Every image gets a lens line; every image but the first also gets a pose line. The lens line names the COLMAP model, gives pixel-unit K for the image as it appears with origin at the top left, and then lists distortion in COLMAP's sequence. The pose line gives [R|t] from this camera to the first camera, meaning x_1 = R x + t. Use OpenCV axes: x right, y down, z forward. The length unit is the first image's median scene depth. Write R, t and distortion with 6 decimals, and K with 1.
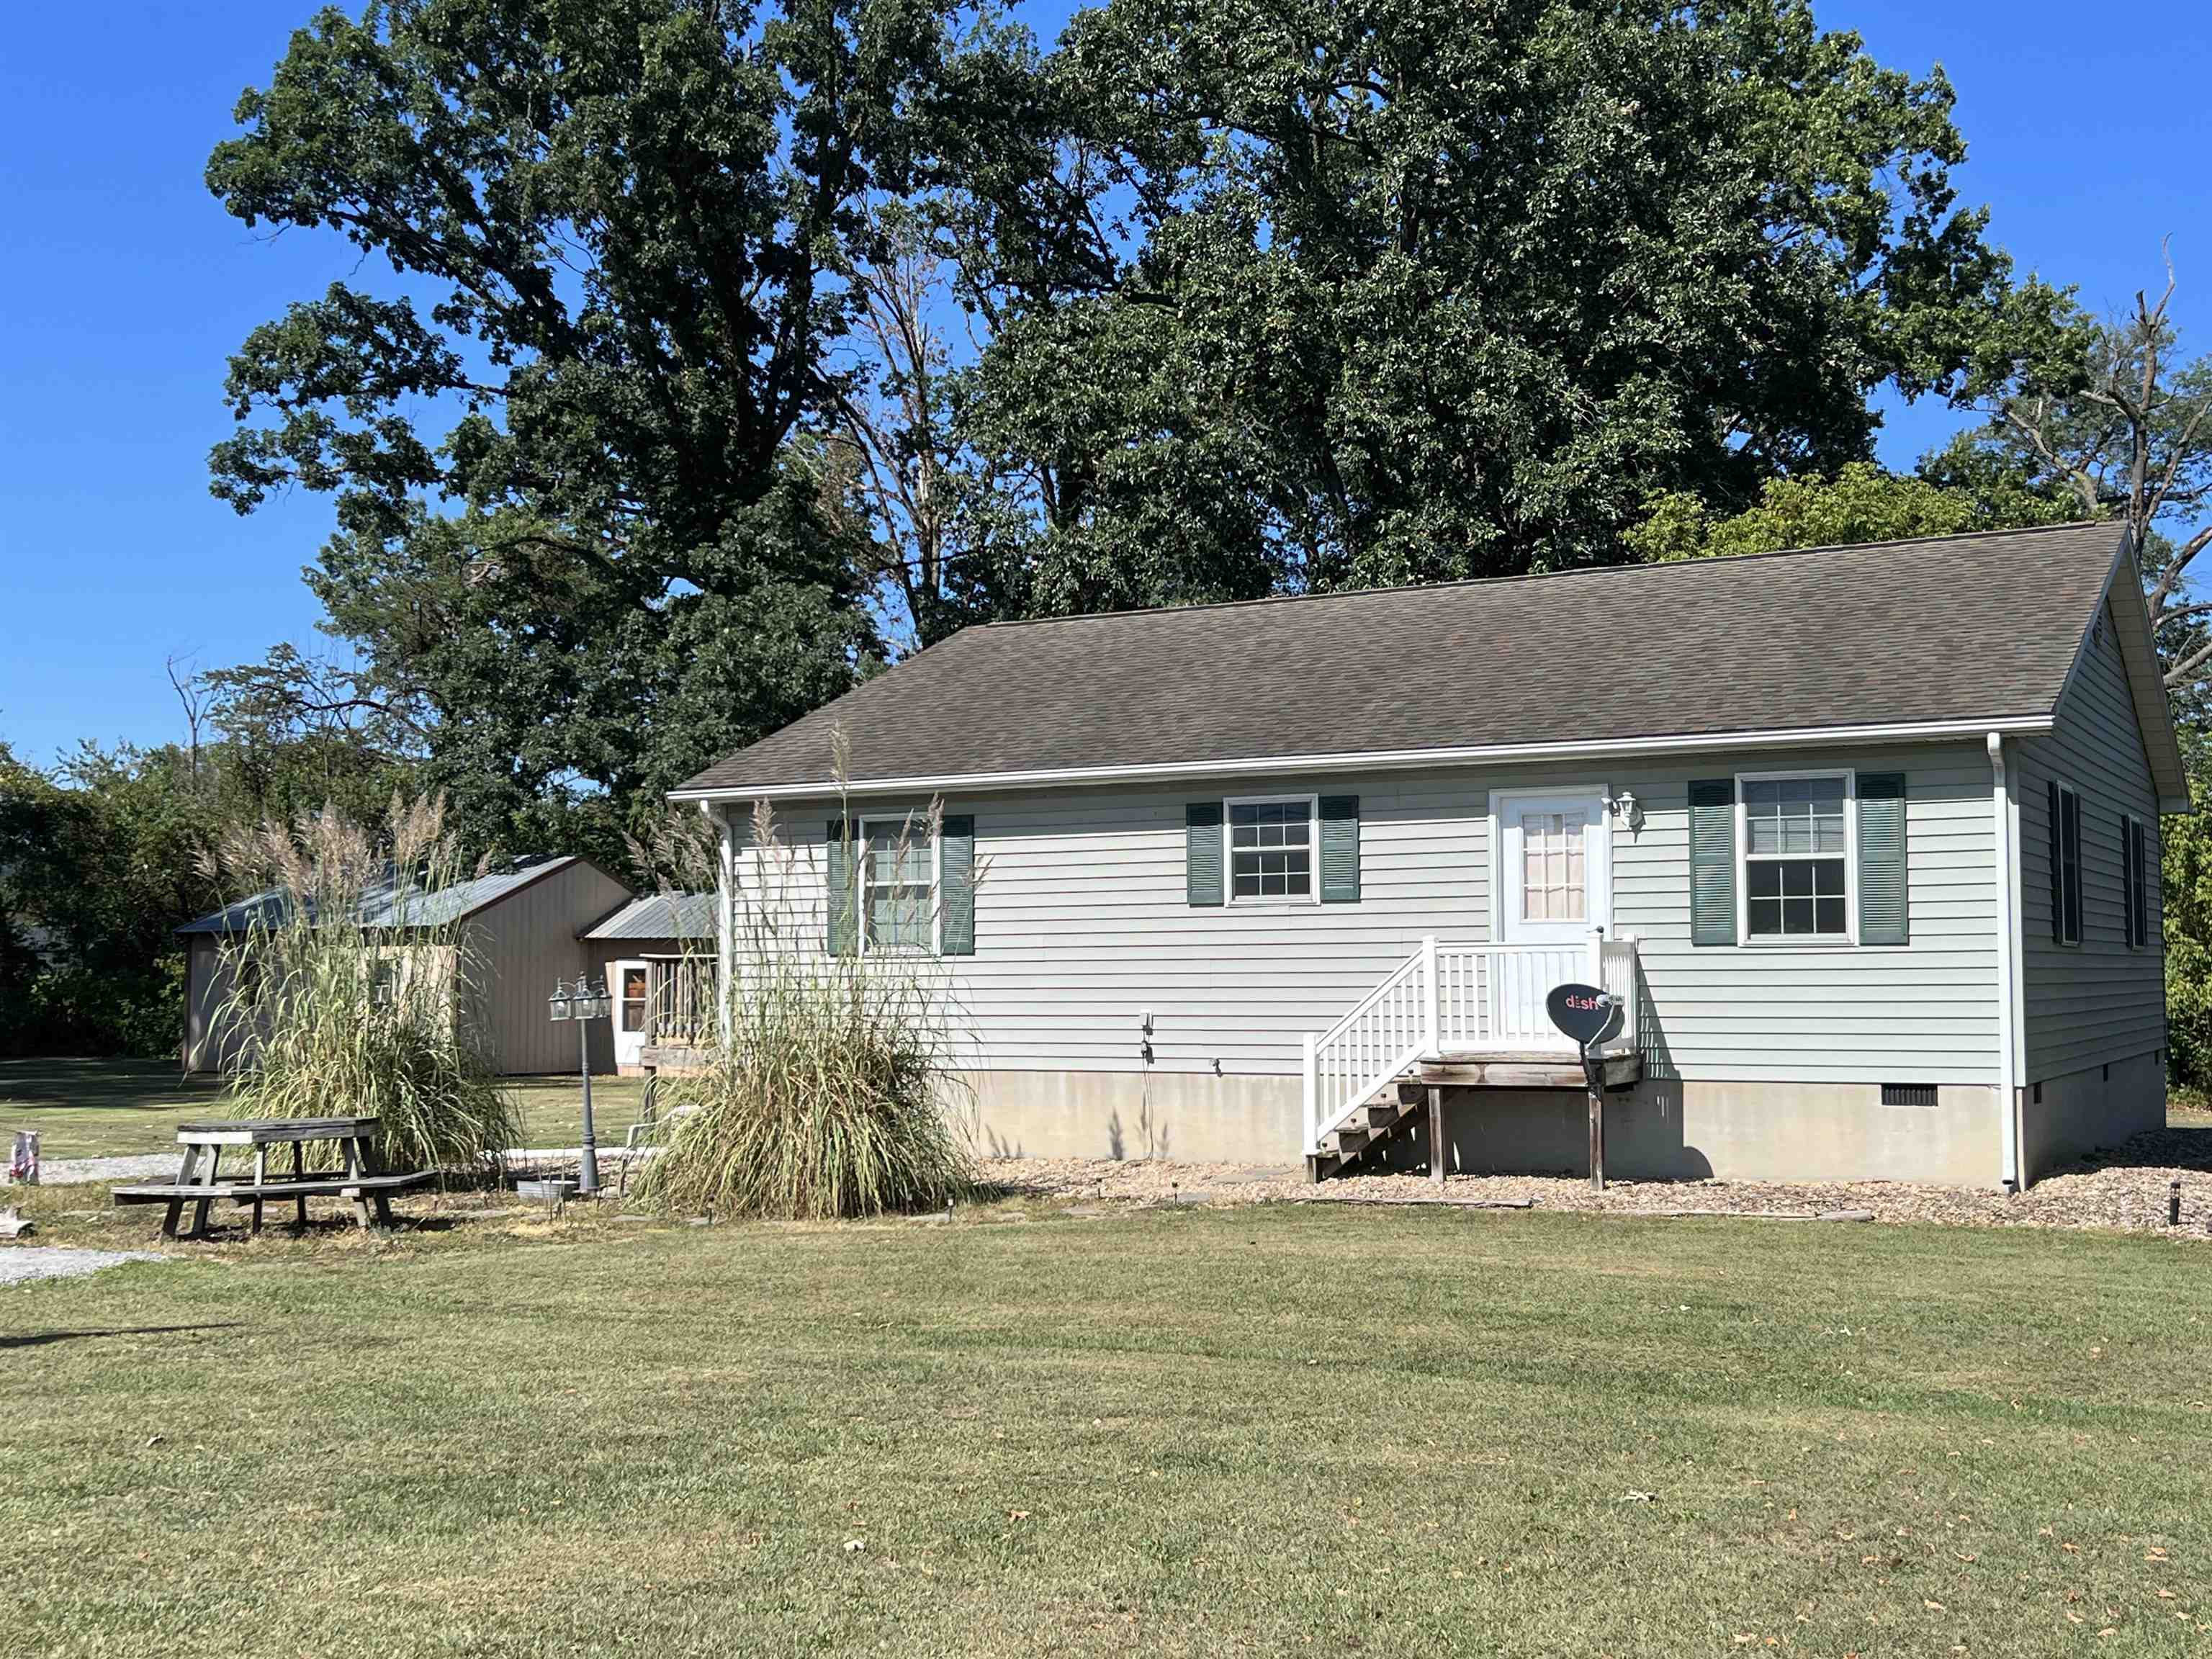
lens RADIAL K [[2445.6, 0, 1104.7], [0, 2445.6, 864.7], [0, 0, 1]] dist [0.124880, -0.454408]
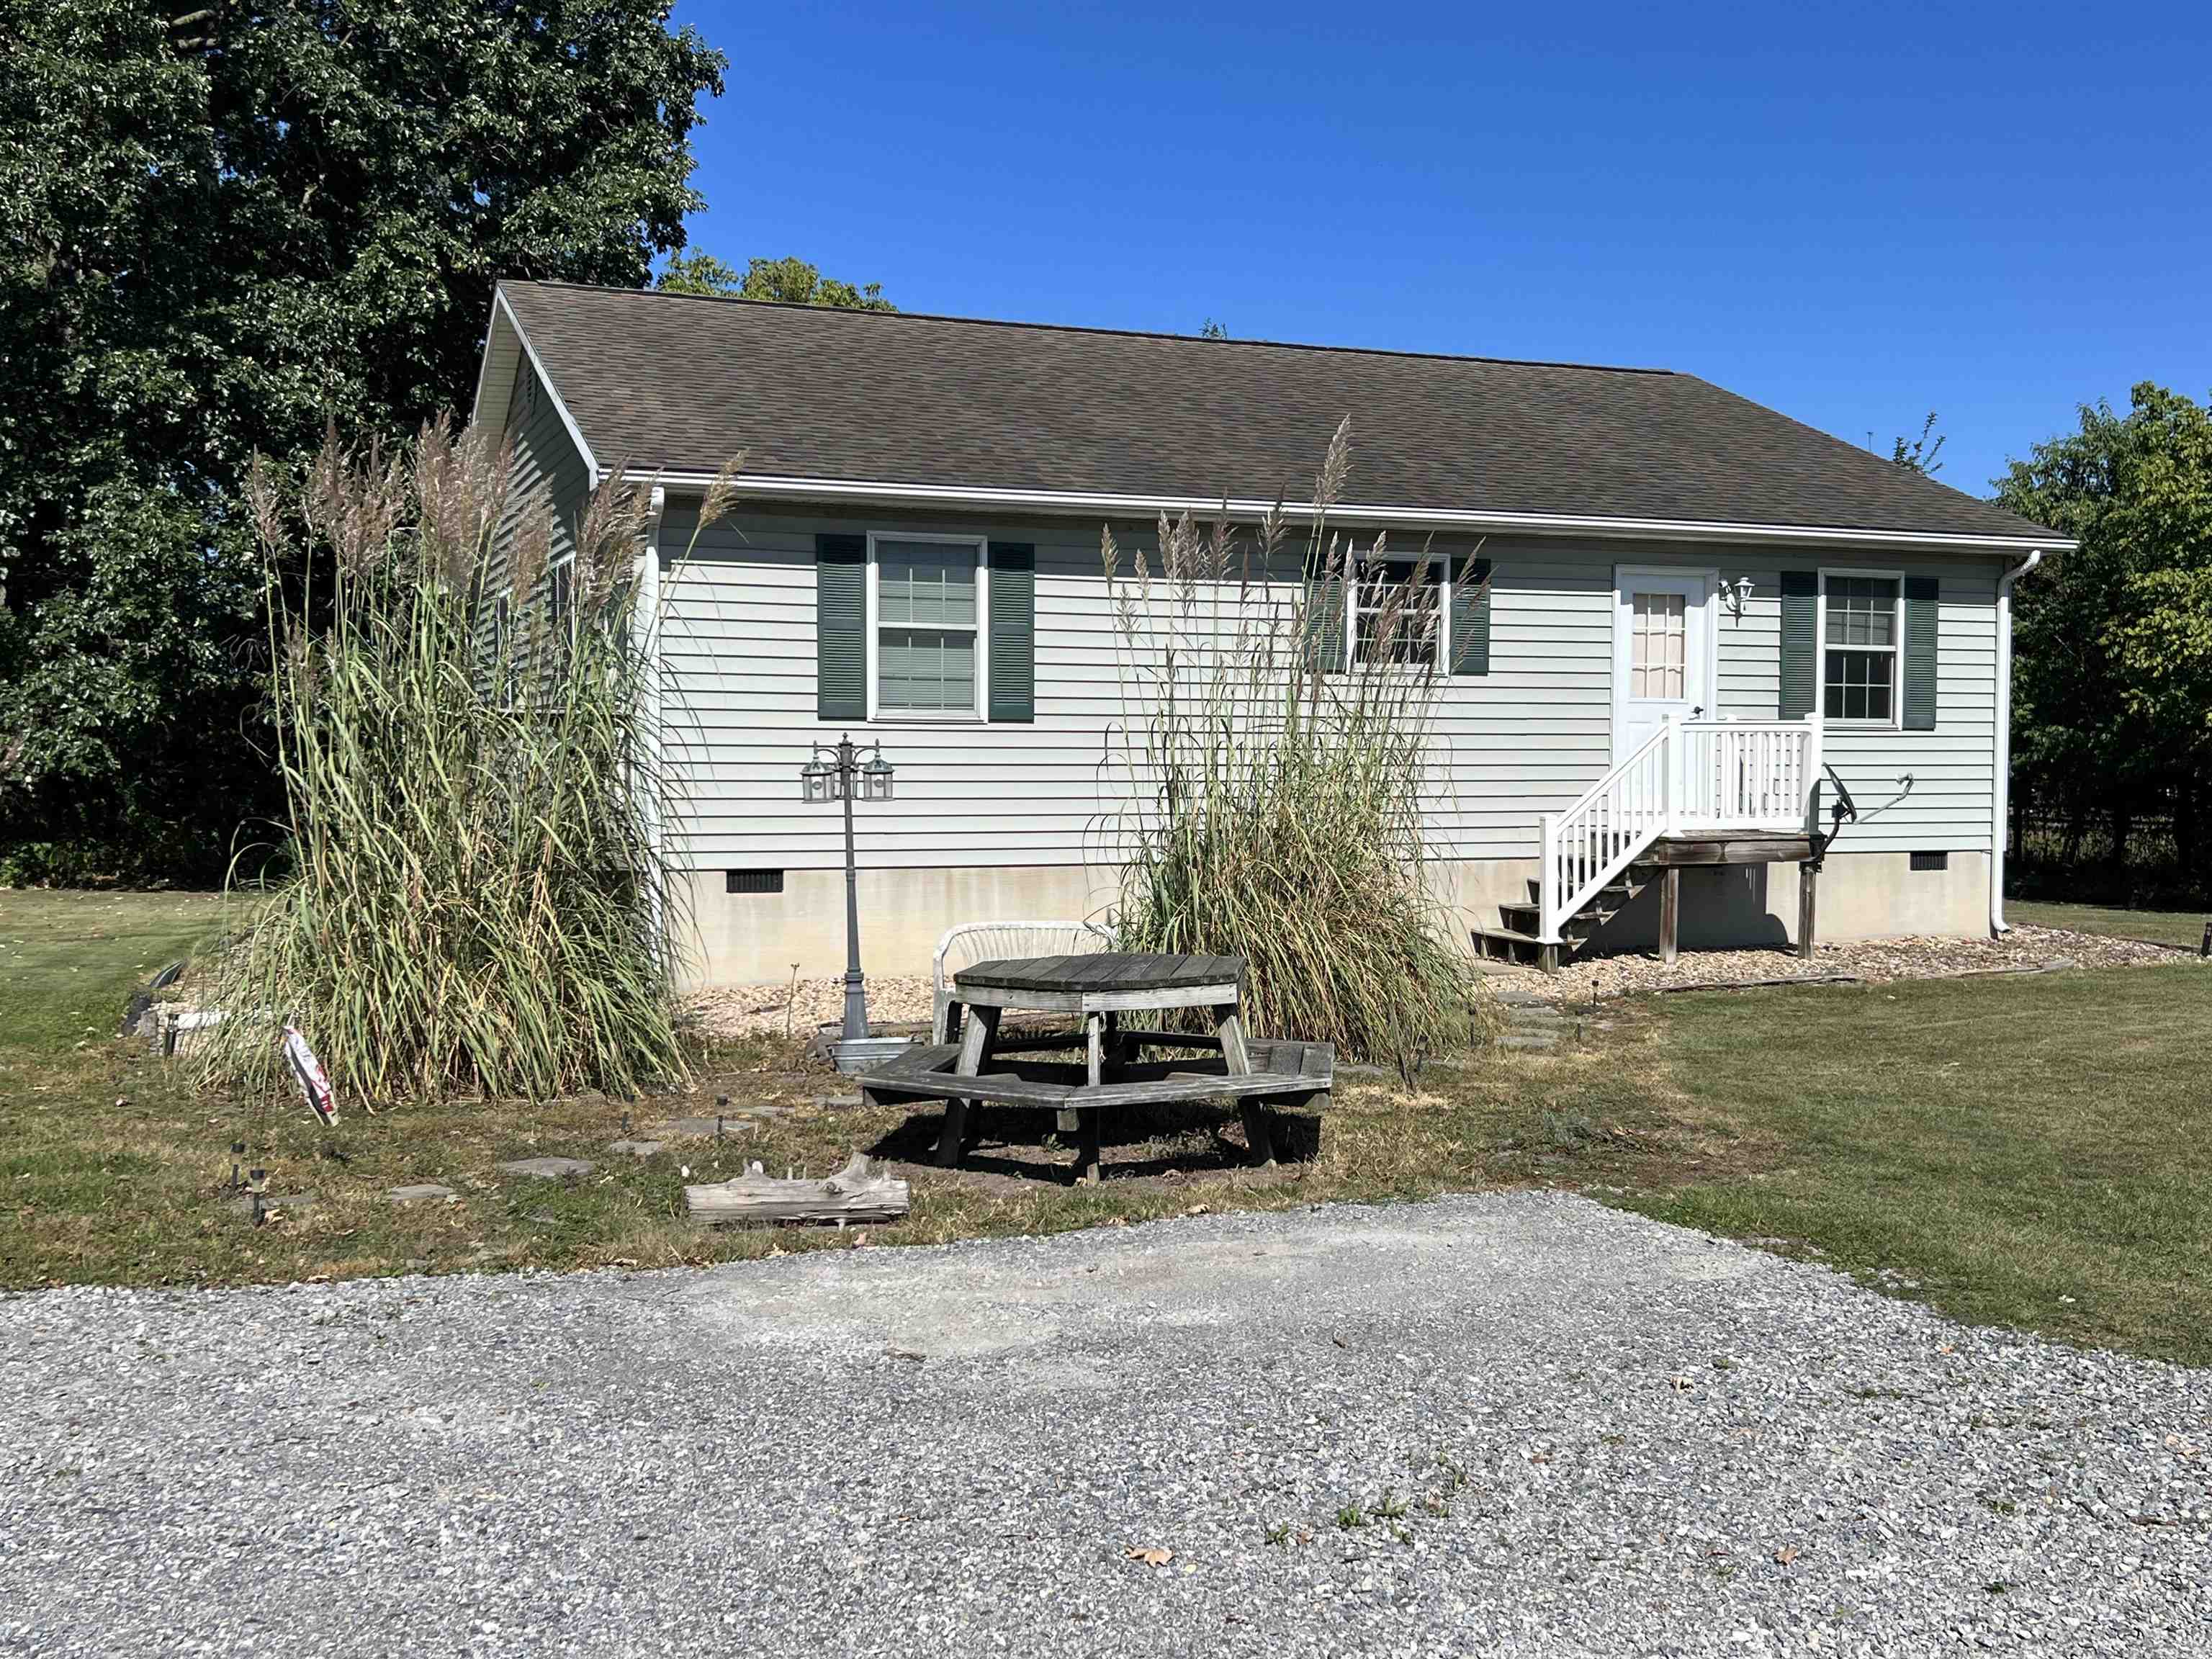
lens RADIAL K [[2231.7, 0, 1098.5], [0, 2231.7, 853.5], [0, 0, 1]] dist [0.114952, -0.245456]
pose [[0.644439, -0.022338, 0.764329, -0.666061], [-0.042958, 0.996937, 0.065356, 0.034870], [-0.763448, -0.074952, 0.641506, 0.571931]]
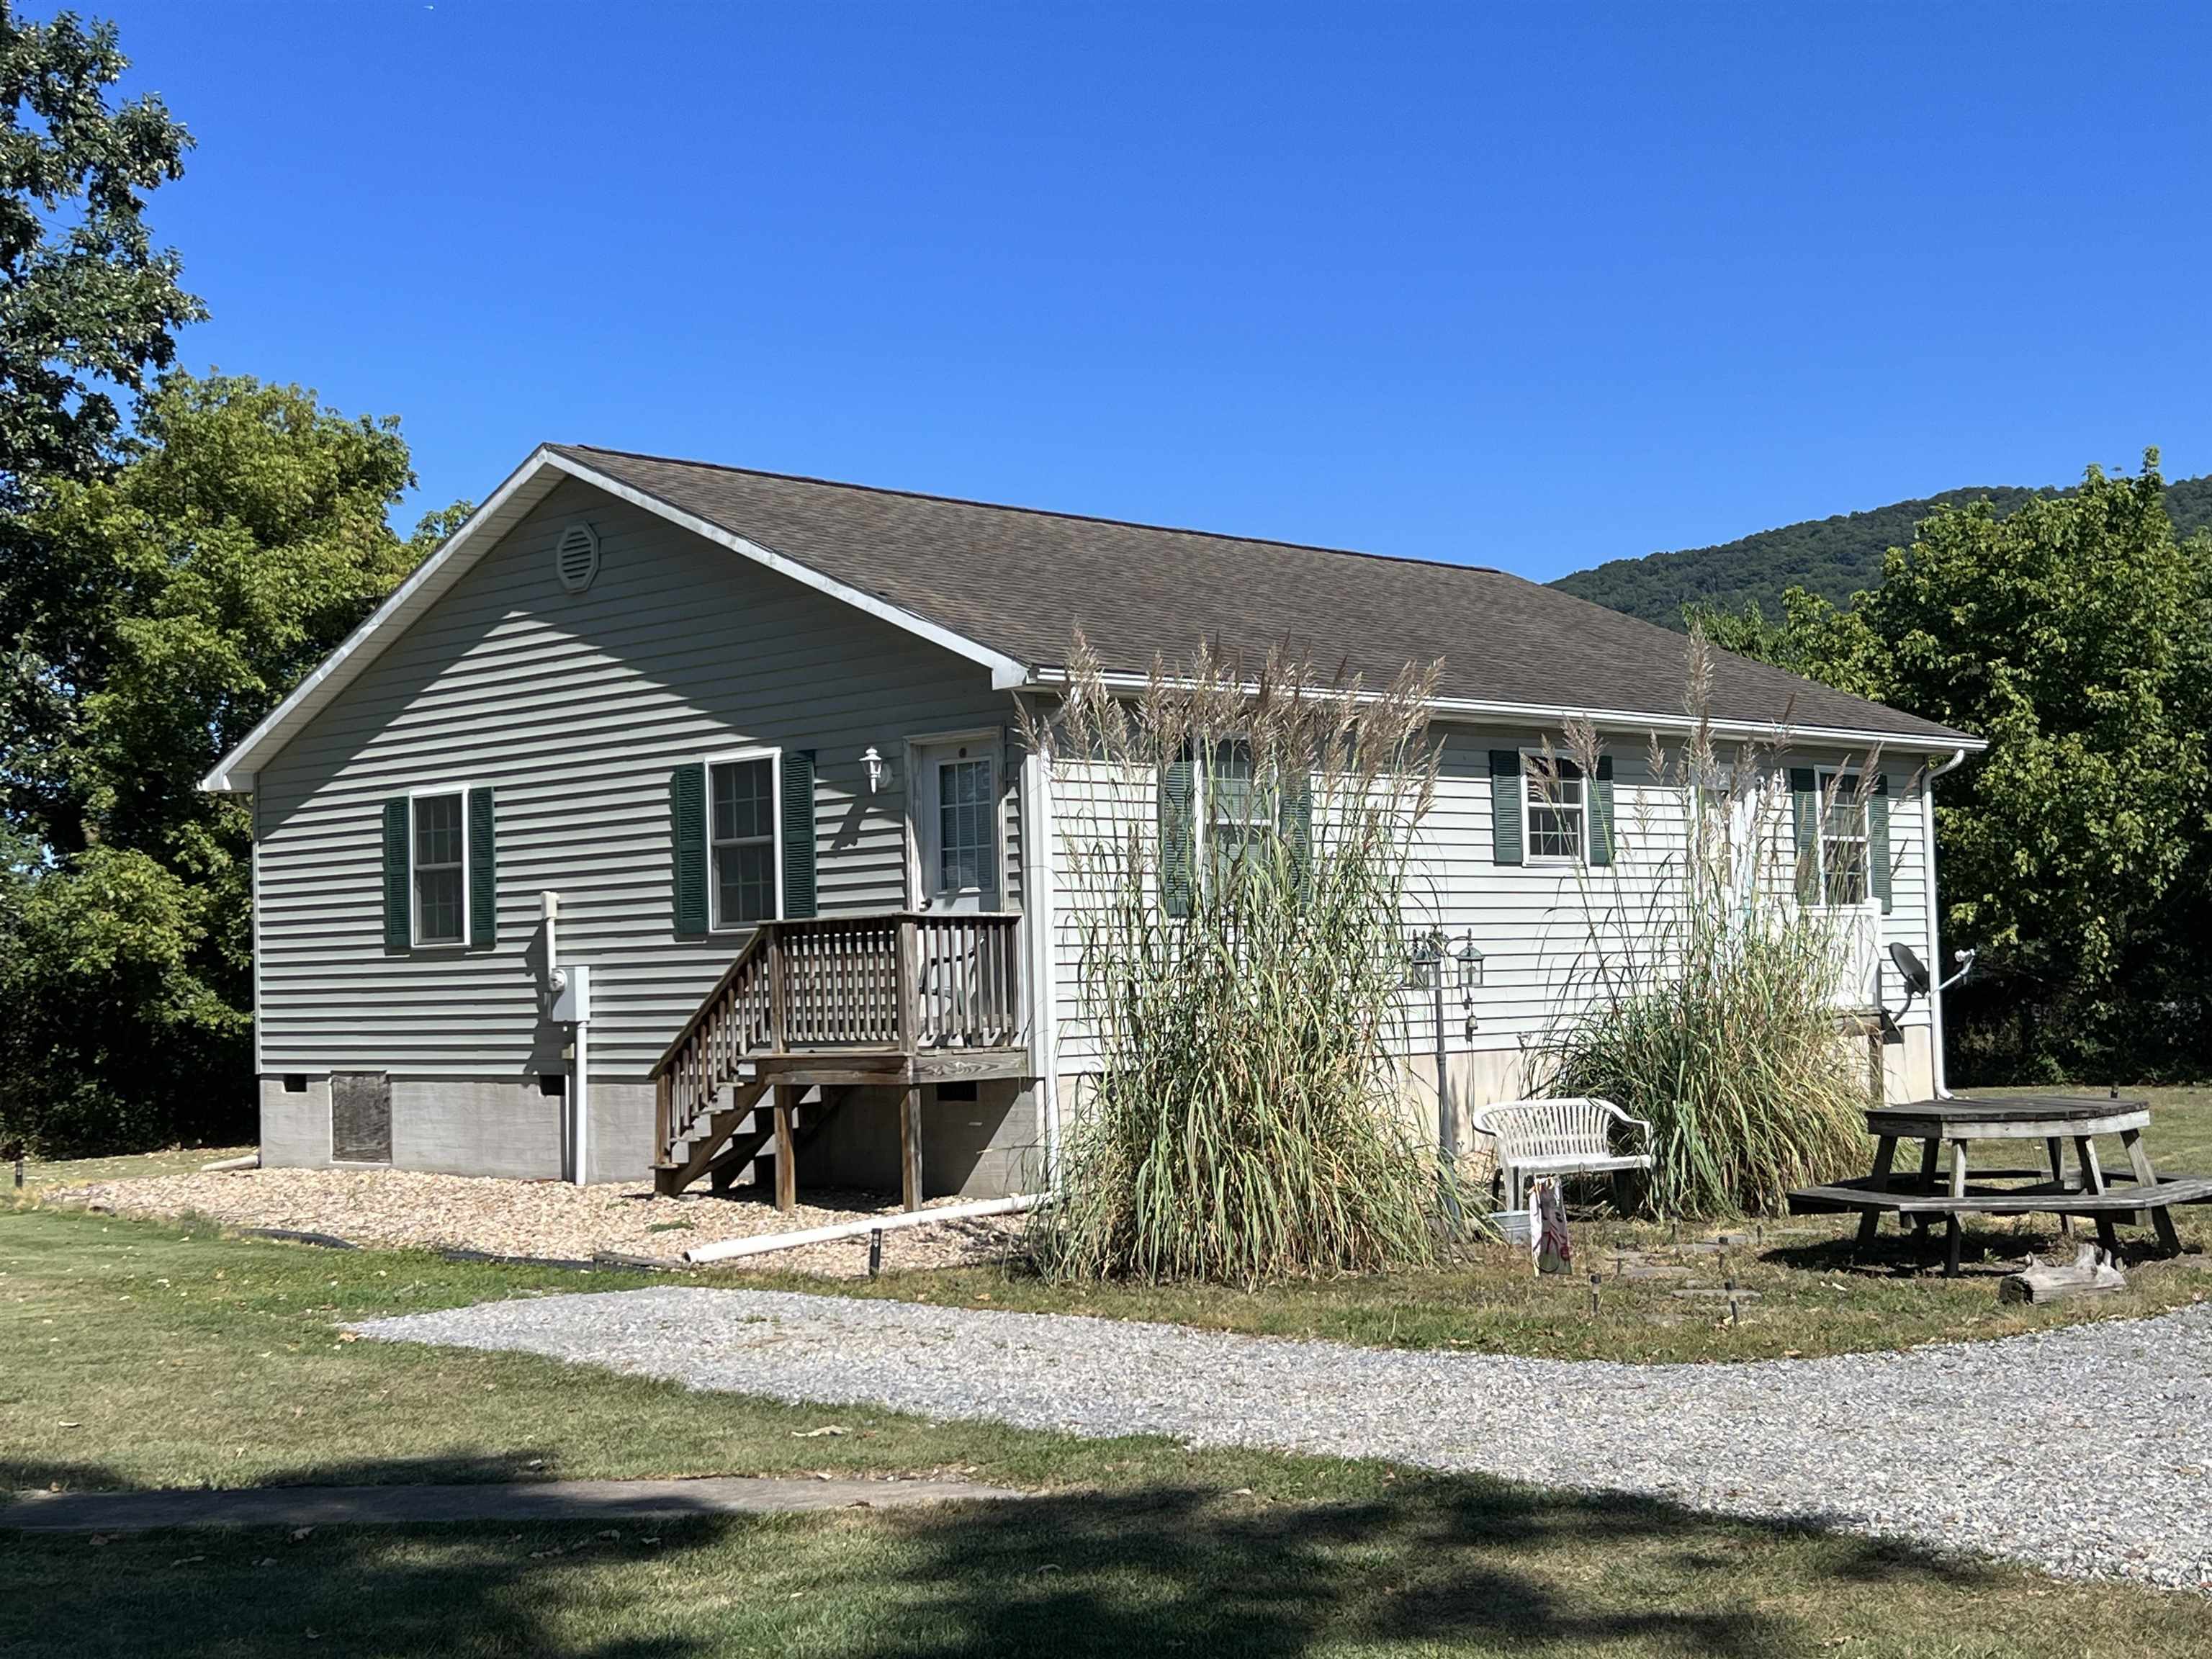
lens RADIAL K [[2837.6, 0, 1106.0], [0, 2837.6, 829.5], [0, 0, 1]] dist [0.076355, -0.016938]
pose [[0.286902, 0.048010, 0.956756, -1.068892], [-0.019041, 0.998832, -0.044412, 0.056678], [-0.957771, -0.005475, 0.287481, 0.890951]]
